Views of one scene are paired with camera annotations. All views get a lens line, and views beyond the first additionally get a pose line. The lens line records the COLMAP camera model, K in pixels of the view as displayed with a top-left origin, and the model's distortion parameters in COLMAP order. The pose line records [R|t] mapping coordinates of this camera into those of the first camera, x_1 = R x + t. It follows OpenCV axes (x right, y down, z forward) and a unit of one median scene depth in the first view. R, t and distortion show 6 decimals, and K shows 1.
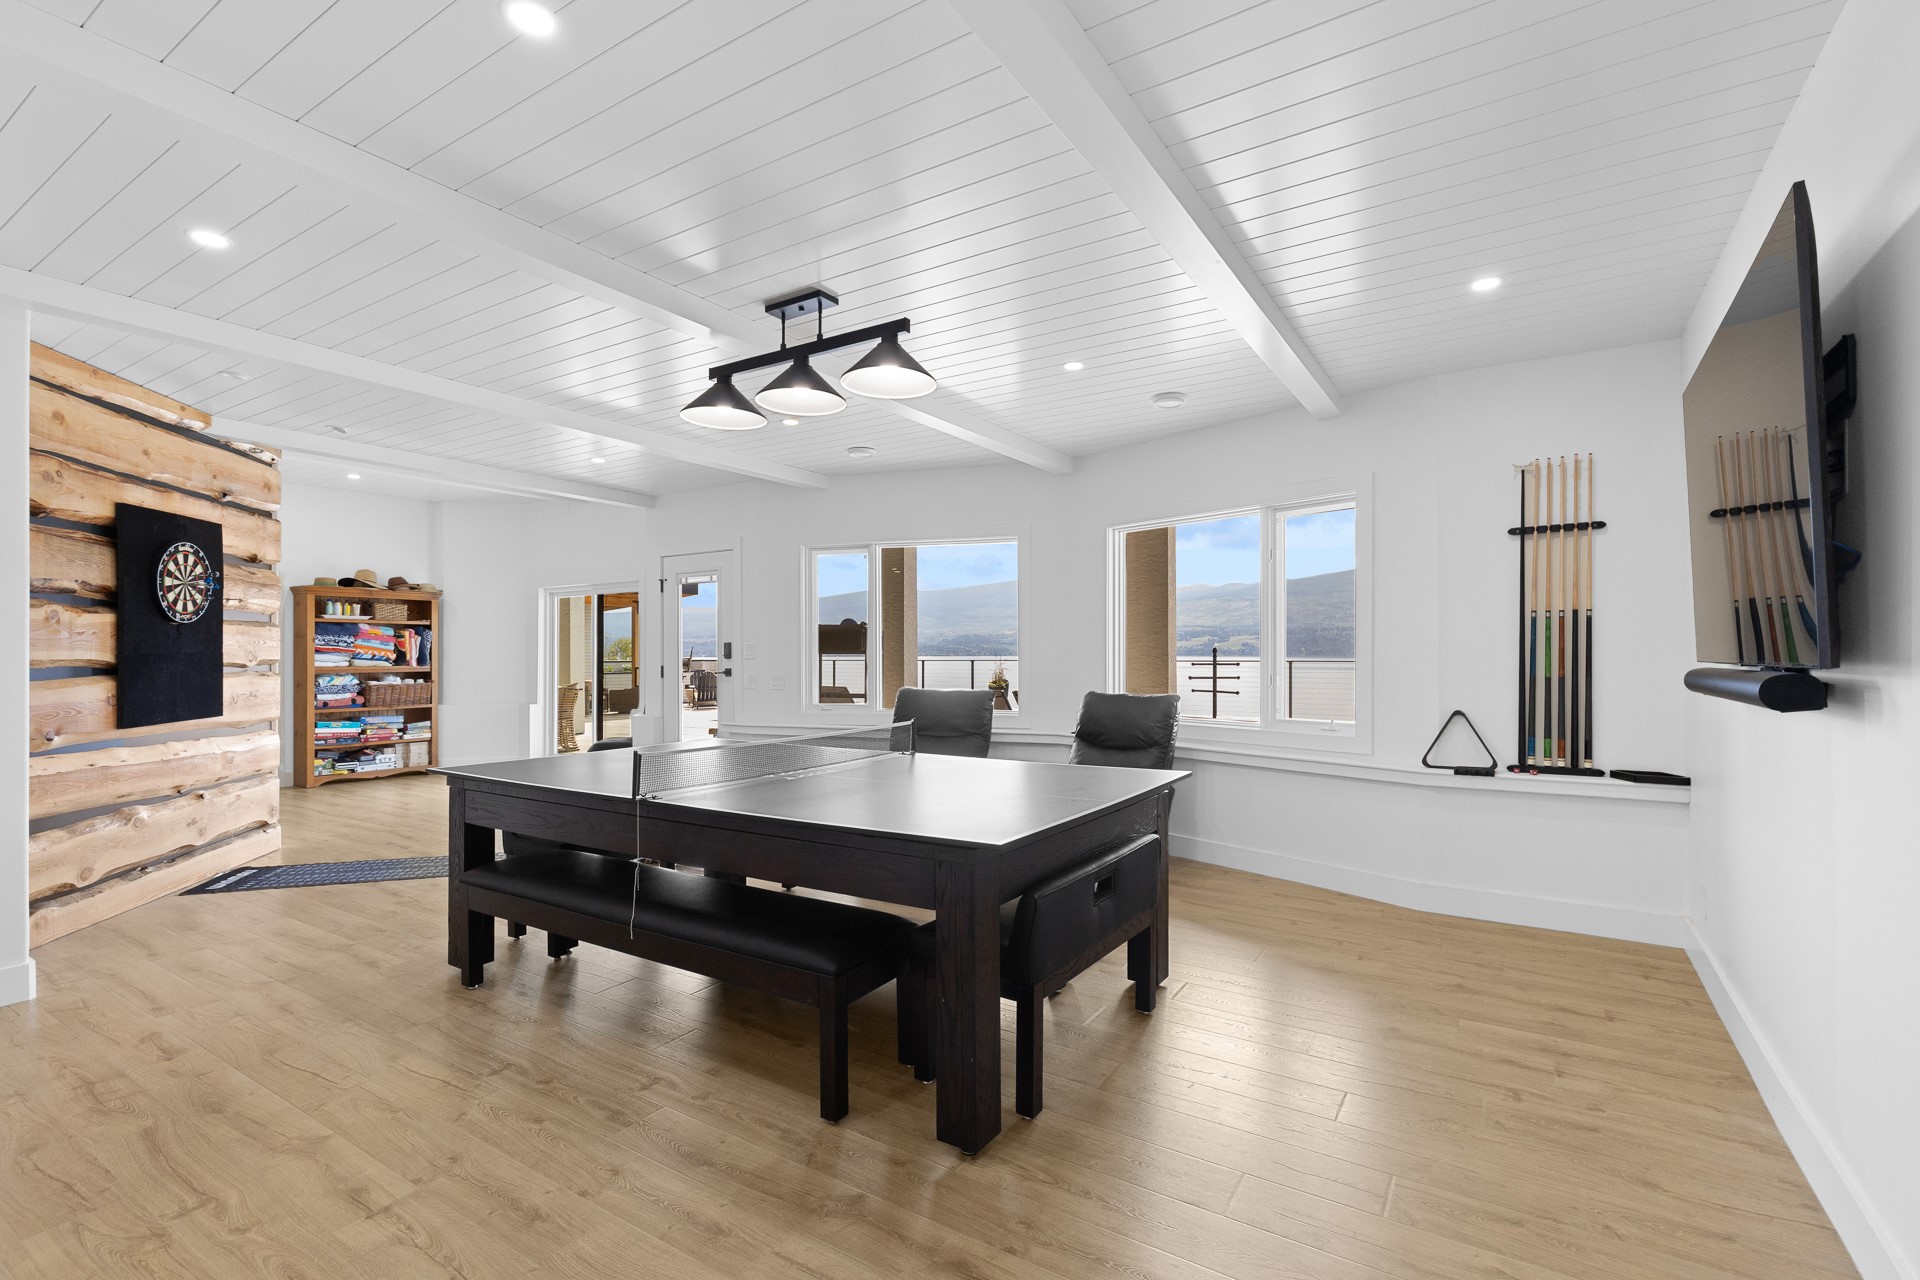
lens RADIAL K [[876.2, 0, 973.1], [0, 876.2, 651.9], [0, 0, 1]] dist [0.004605, 0.000801]
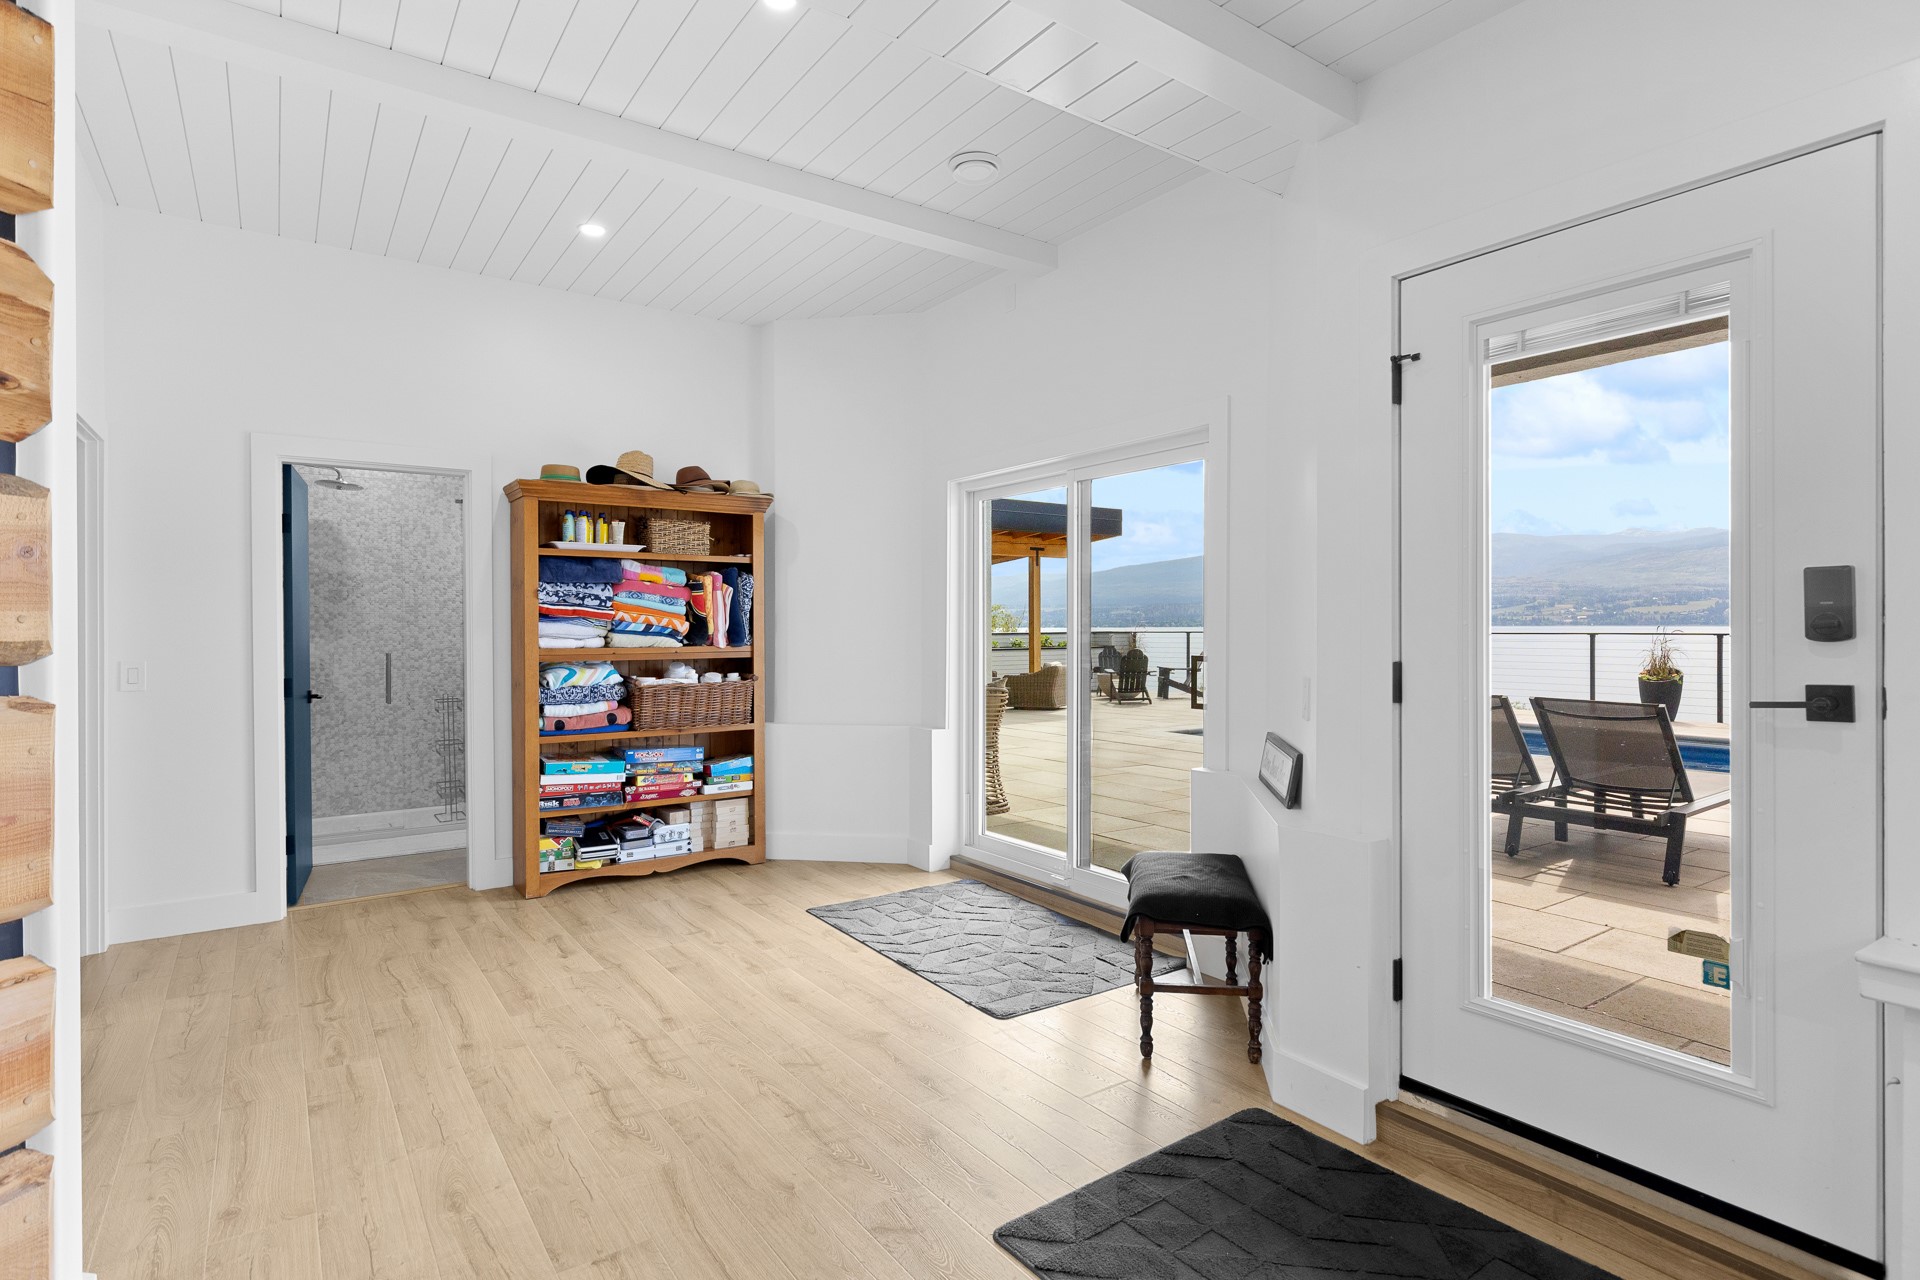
lens RADIAL K [[997.7, 0, 960.6], [0, 997.7, 630.7], [0, 0, 1]] dist [-0.005548, -0.001109]
pose [[0.924041, 0.002491, -0.382286, -0.309707], [0.001175, 0.999956, 0.009357, 0.002179], [0.382292, -0.009095, 0.923997, 0.553897]]
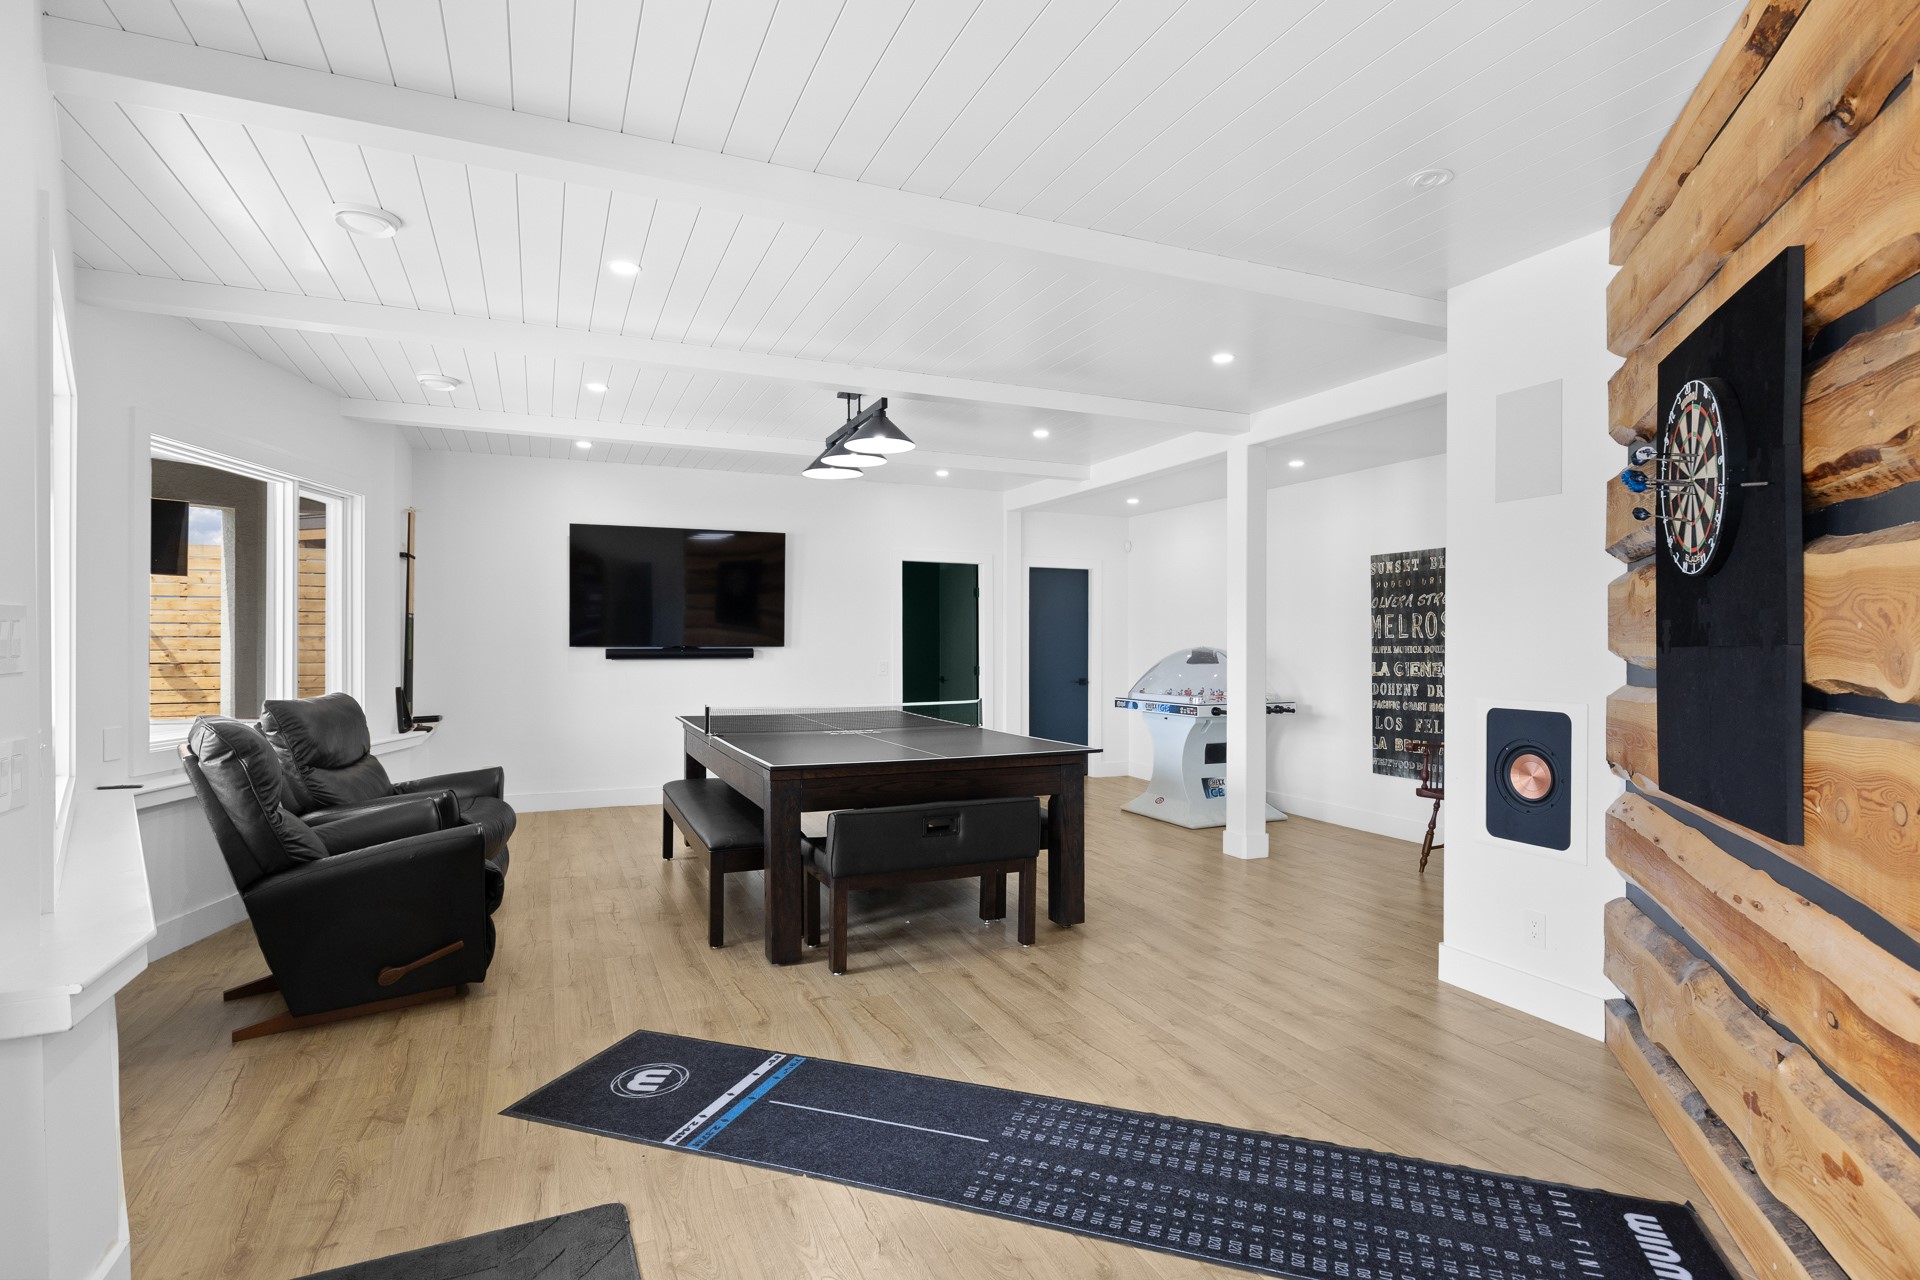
lens RADIAL K [[997.7, 0, 961.5], [0, 997.7, 639.1], [0, 0, 1]] dist [-0.005548, -0.001109]
pose [[-0.832072, 0.000238, 0.554668, -0.743255], [-0.001713, 0.999994, -0.002997, -0.000165], [-0.554665, -0.003444, -0.832067, 1.358808]]
